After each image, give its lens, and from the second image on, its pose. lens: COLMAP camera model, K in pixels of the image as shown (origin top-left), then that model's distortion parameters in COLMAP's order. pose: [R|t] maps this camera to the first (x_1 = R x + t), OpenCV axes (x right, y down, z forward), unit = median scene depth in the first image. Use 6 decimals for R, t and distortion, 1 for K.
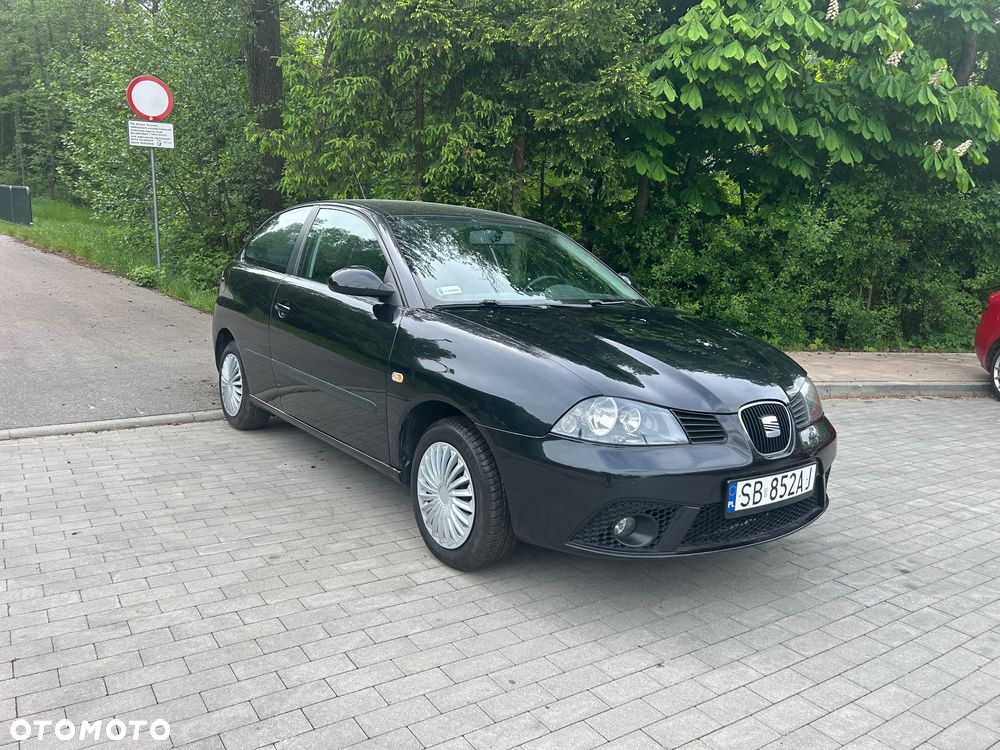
lens RADIAL K [[753.0, 0, 490.9], [0, 753.0, 373.9], [0, 0, 1]] dist [0.049273, -0.055911]
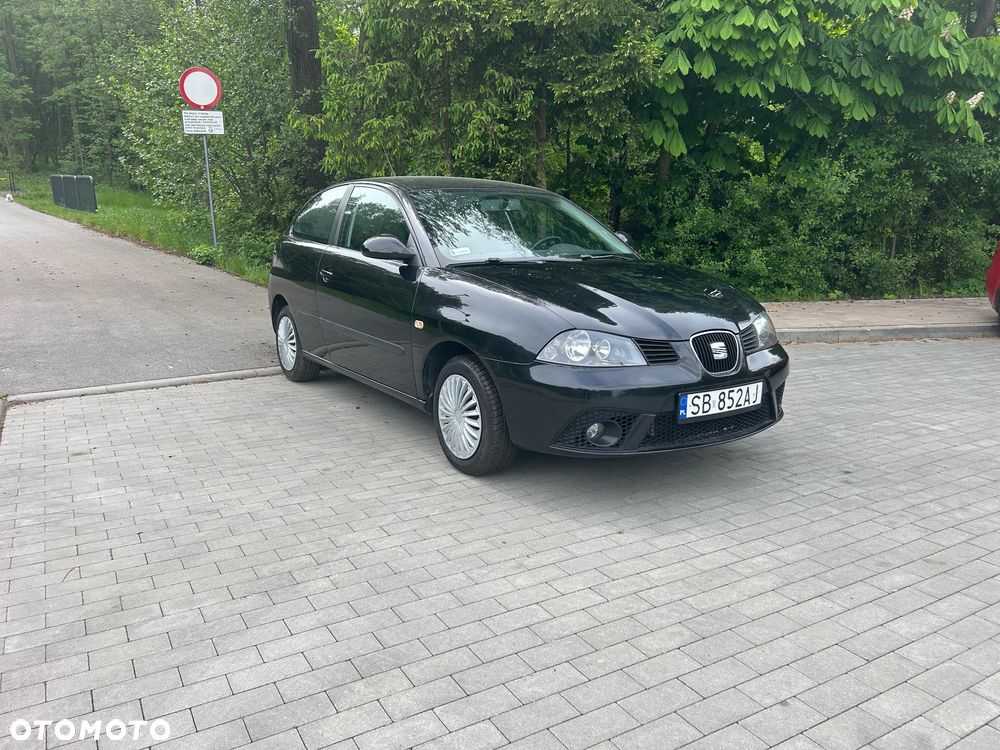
lens RADIAL K [[753.0, 0, 491.0], [0, 753.0, 371.6], [0, 0, 1]] dist [0.049273, -0.055911]
pose [[0.997354, -0.030228, -0.066119, 0.074301], [0.032706, 0.998790, 0.036724, 0.042113], [0.064929, -0.038790, 0.997136, -0.225816]]
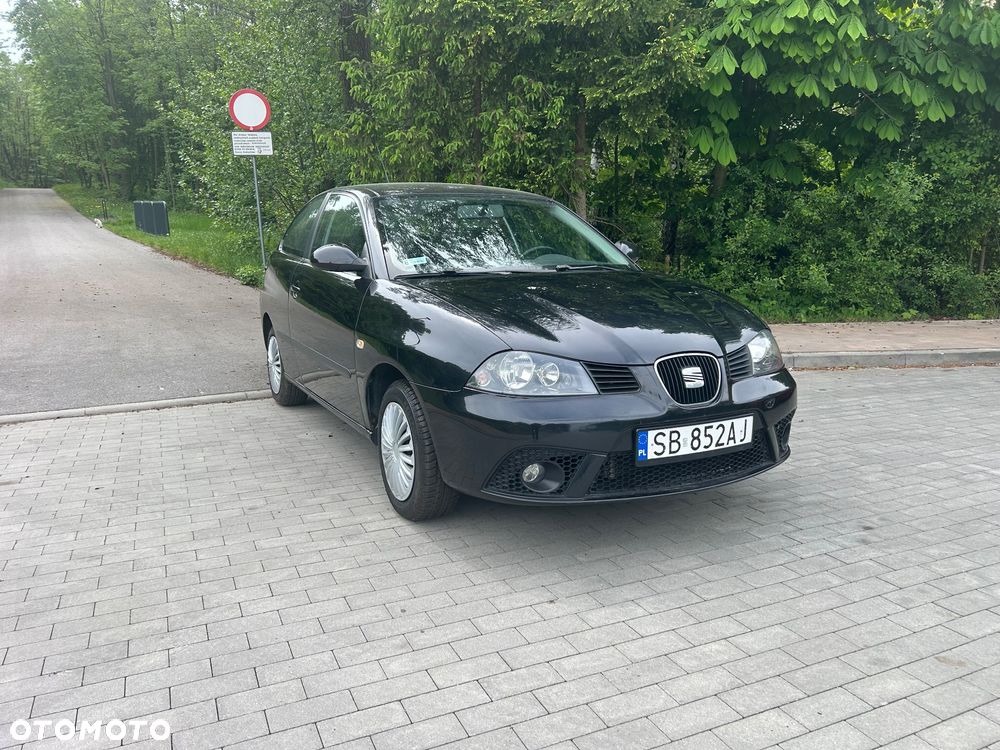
lens RADIAL K [[753.0, 0, 497.3], [0, 753.0, 378.7], [0, 0, 1]] dist [0.049273, -0.055911]
pose [[0.985647, -0.023471, -0.167179, 0.256696], [0.026167, 0.999560, 0.013946, 0.045837], [0.166778, -0.018120, 0.985828, -0.029431]]
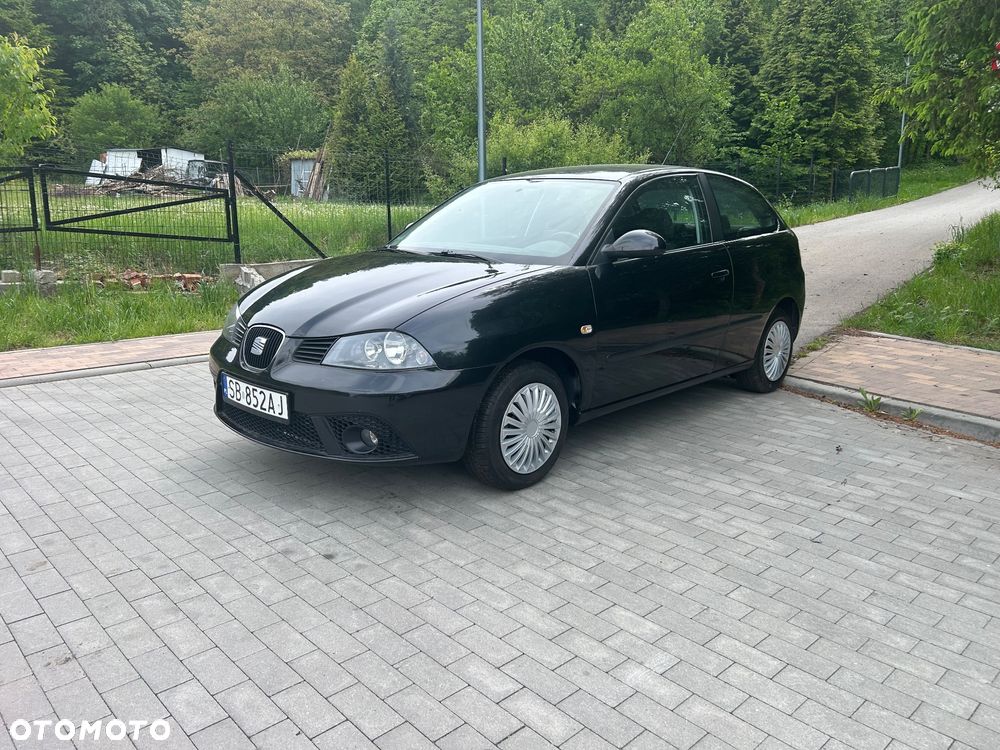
lens RADIAL K [[753.0, 0, 492.6], [0, 753.0, 373.2], [0, 0, 1]] dist [0.049273, -0.055911]
pose [[0.170846, 0.174329, -0.969753, 1.453769], [-0.161089, 0.975922, 0.147058, -0.111963], [0.972040, 0.131093, 0.194815, 1.031678]]
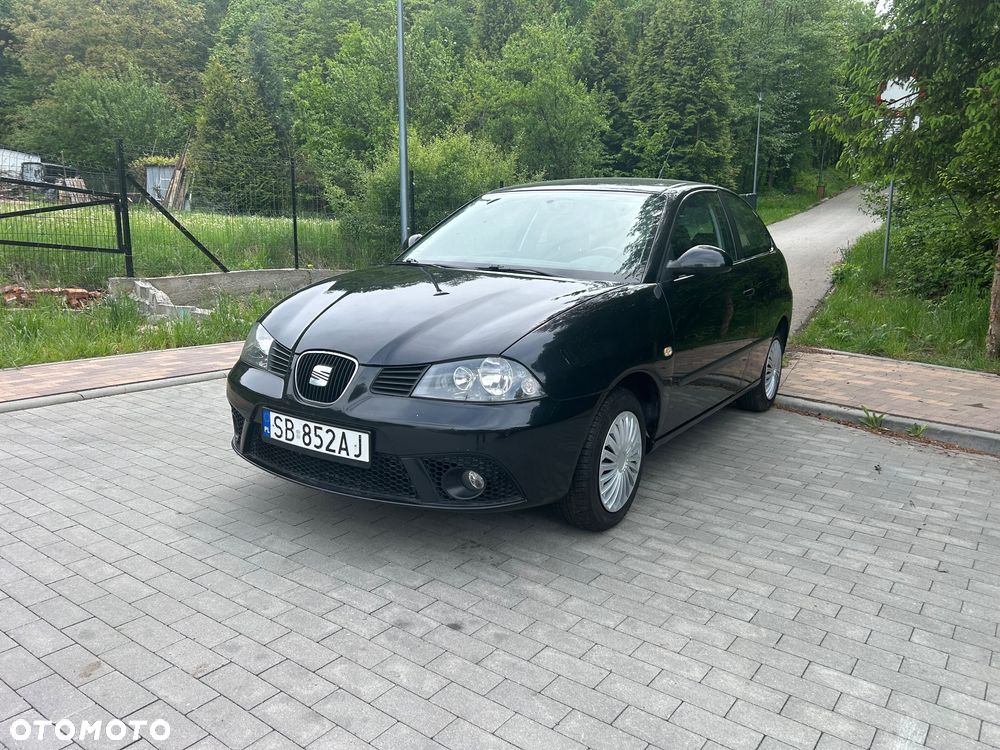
lens RADIAL K [[753.0, 0, 493.2], [0, 753.0, 378.7], [0, 0, 1]] dist [0.049273, -0.055911]
pose [[0.349655, 0.156322, -0.923745, 1.255699], [-0.167244, 0.980559, 0.102631, -0.061619], [0.921830, 0.118605, 0.369001, 0.767628]]
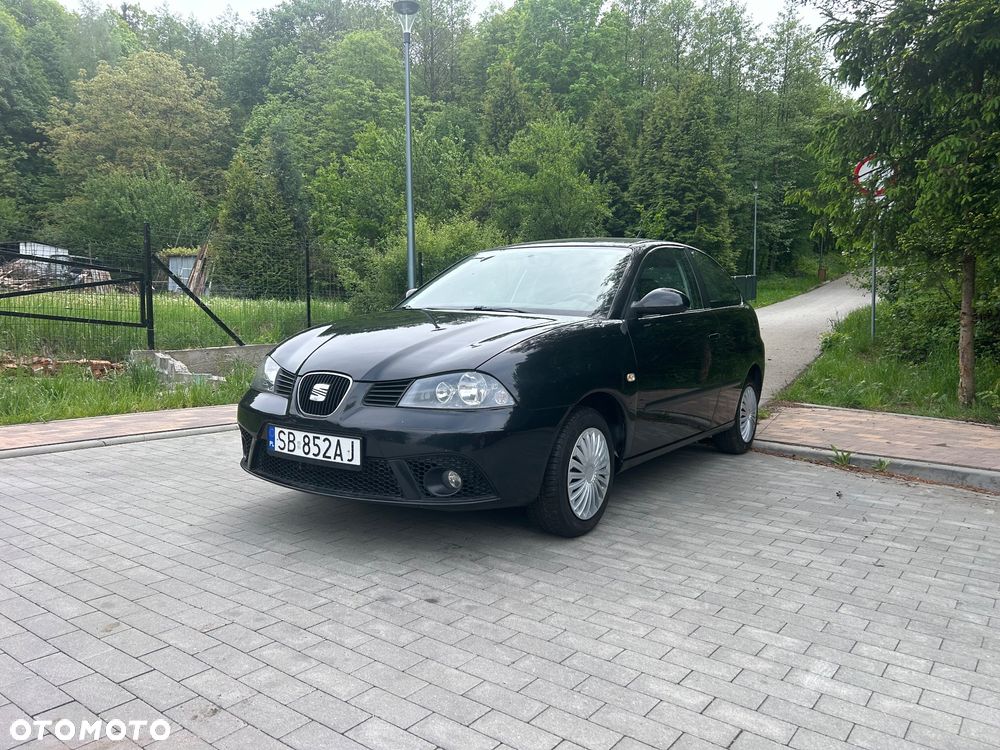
lens RADIAL K [[753.0, 0, 498.5], [0, 753.0, 378.1], [0, 0, 1]] dist [0.049273, -0.055911]
pose [[0.340668, 0.046485, -0.939034, 1.401166], [-0.158232, 0.987365, -0.008527, 0.013774], [0.926773, 0.151490, 0.343719, 0.779235]]
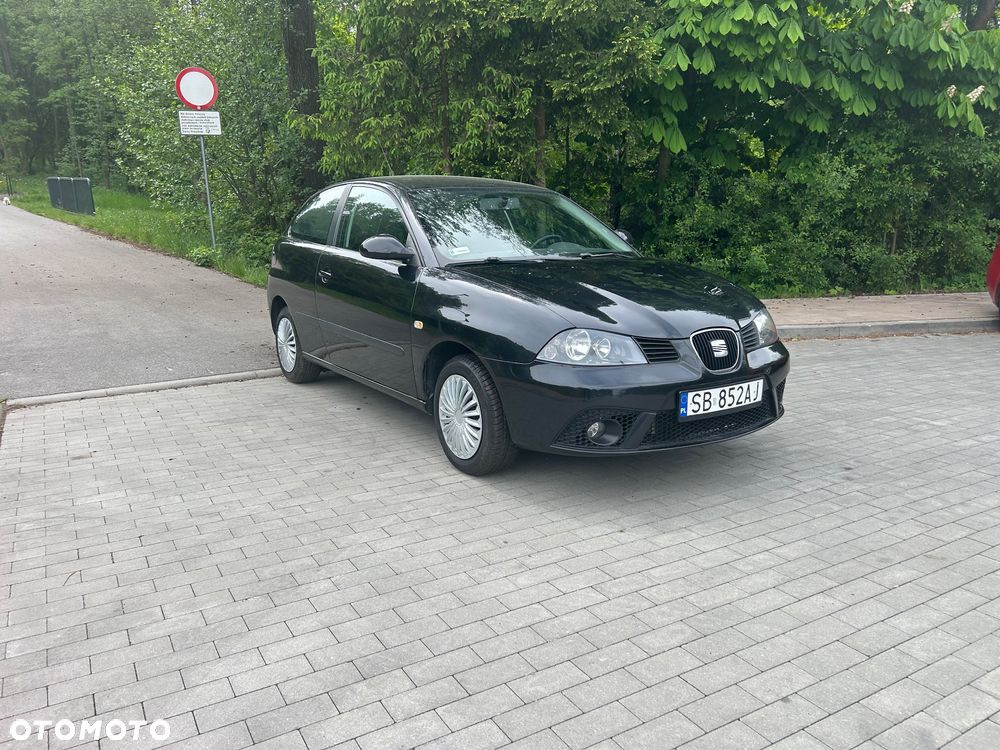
lens RADIAL K [[753.0, 0, 494.3], [0, 753.0, 380.9], [0, 0, 1]] dist [0.049273, -0.055911]
pose [[0.997184, -0.038672, -0.064255, 0.076208], [0.041923, 0.997867, 0.050037, 0.041671], [0.062183, -0.052590, 0.996678, -0.222726]]
